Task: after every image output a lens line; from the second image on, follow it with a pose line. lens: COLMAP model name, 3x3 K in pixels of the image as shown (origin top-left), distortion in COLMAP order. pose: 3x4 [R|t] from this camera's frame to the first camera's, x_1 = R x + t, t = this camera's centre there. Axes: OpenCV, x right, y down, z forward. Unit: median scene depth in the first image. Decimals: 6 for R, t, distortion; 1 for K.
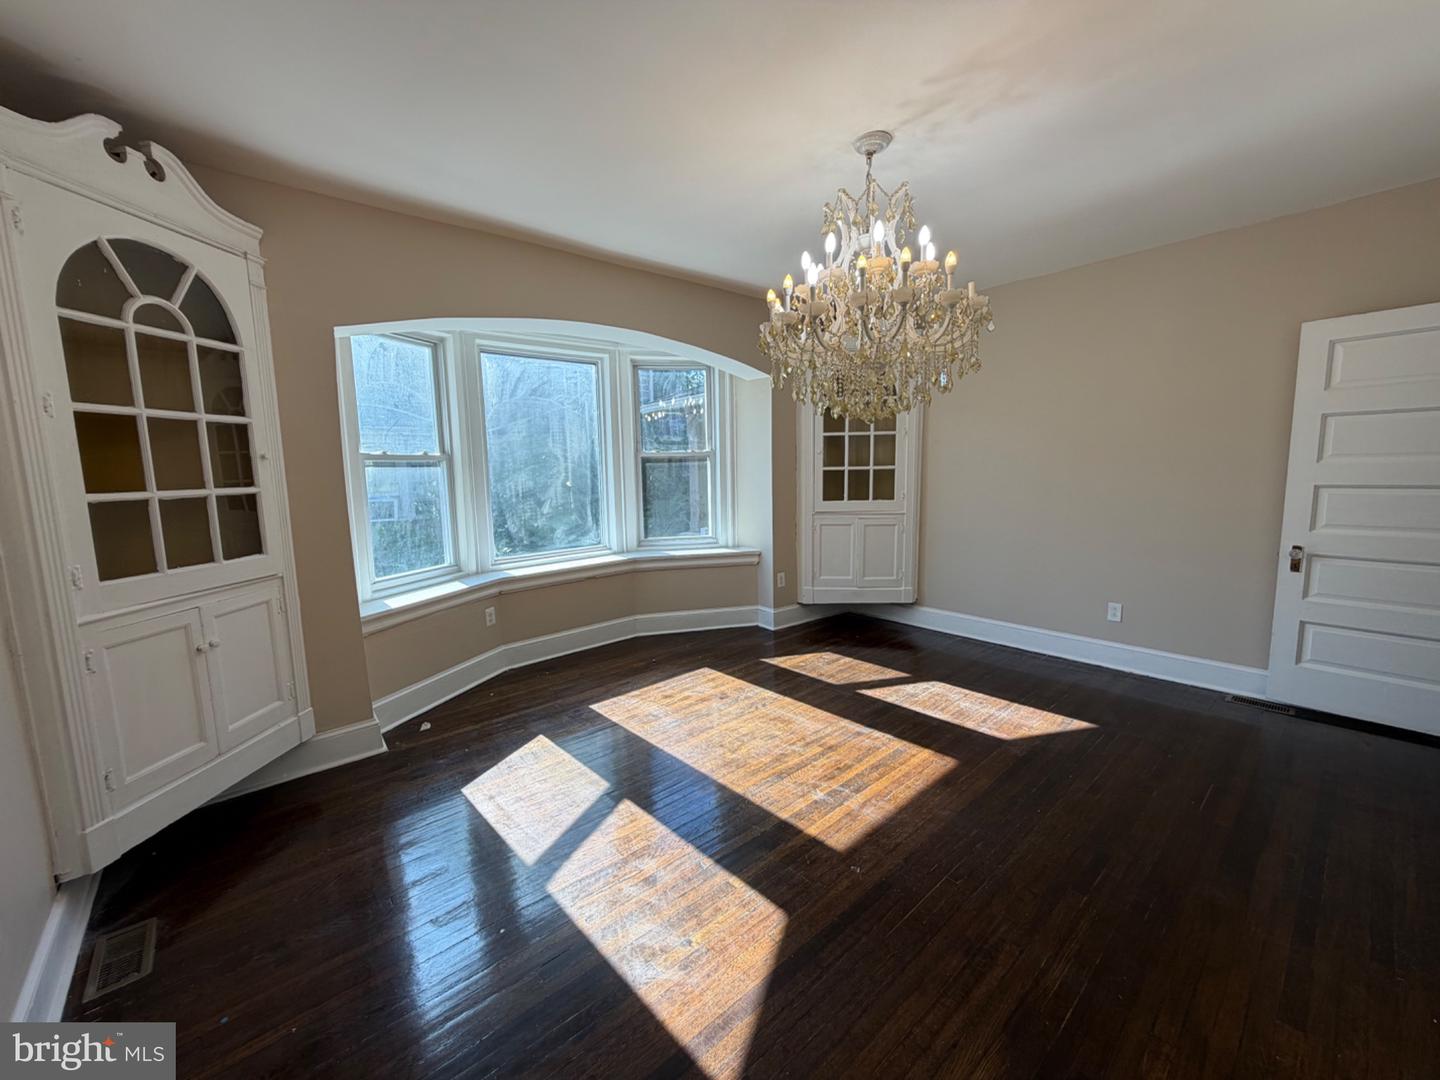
lens RADIAL K [[578.0, 0, 714.8], [0, 578.0, 539.2], [0, 0, 1]] dist [0.000214, 0.000123]
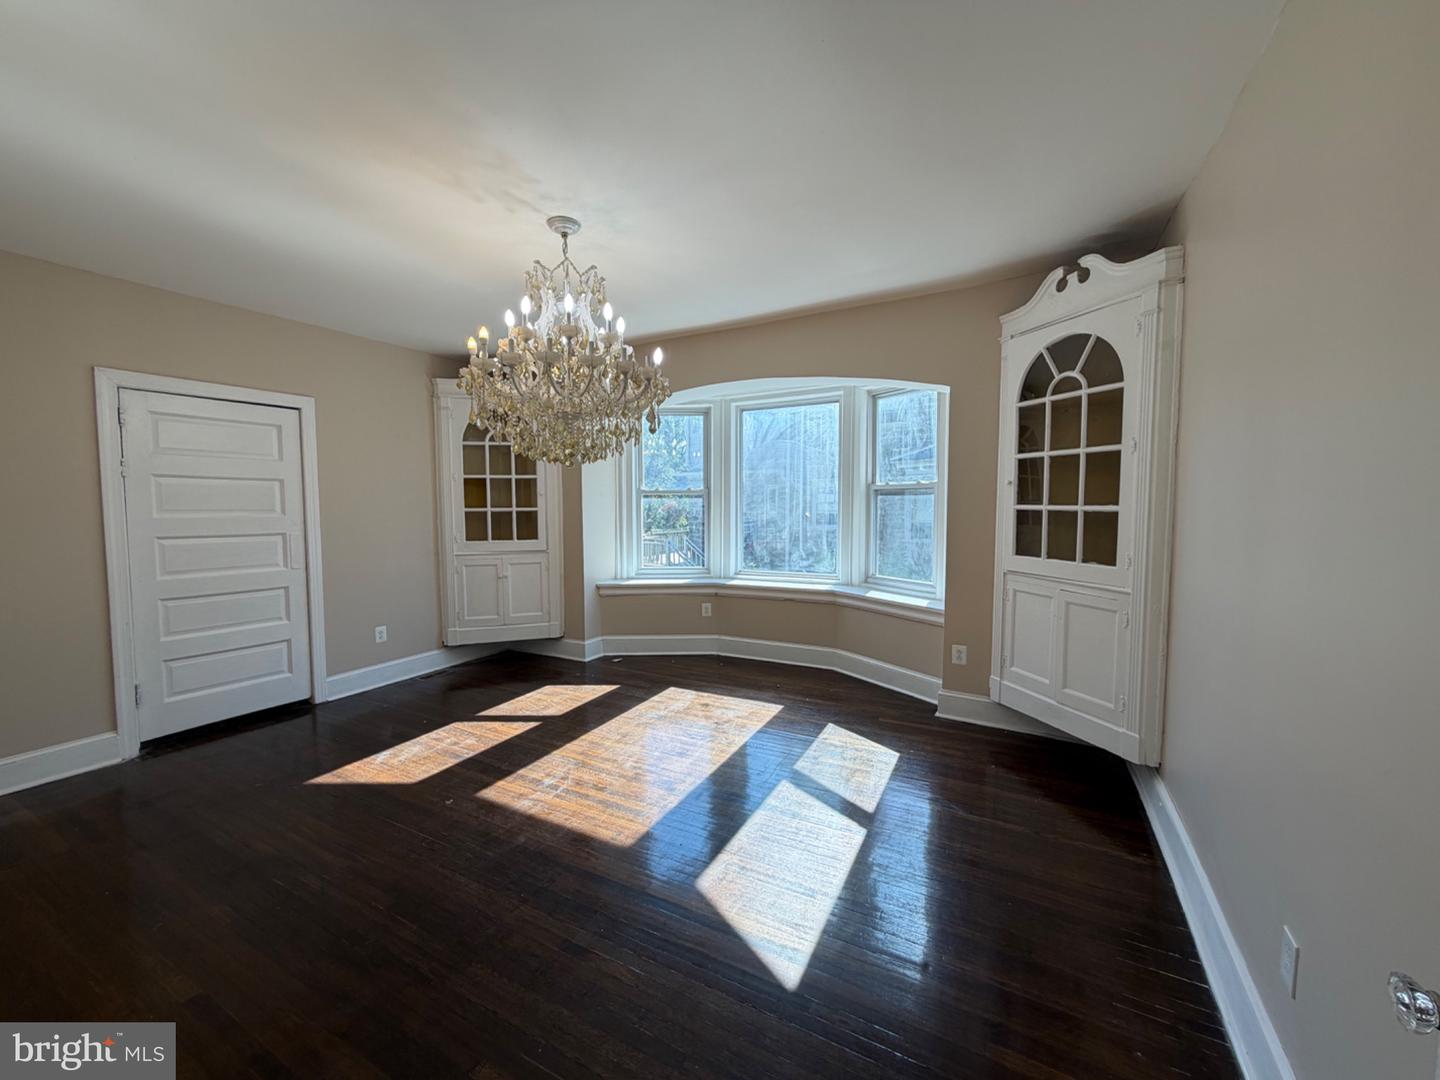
lens RADIAL K [[578.0, 0, 714.8], [0, 578.0, 539.2], [0, 0, 1]] dist [0.000214, 0.000123]
pose [[0.336824, 0.081324, -0.938049, 0.971918], [-0.120076, 0.991839, 0.042872, -0.099269], [0.933880, 0.098197, 0.343840, 0.612689]]
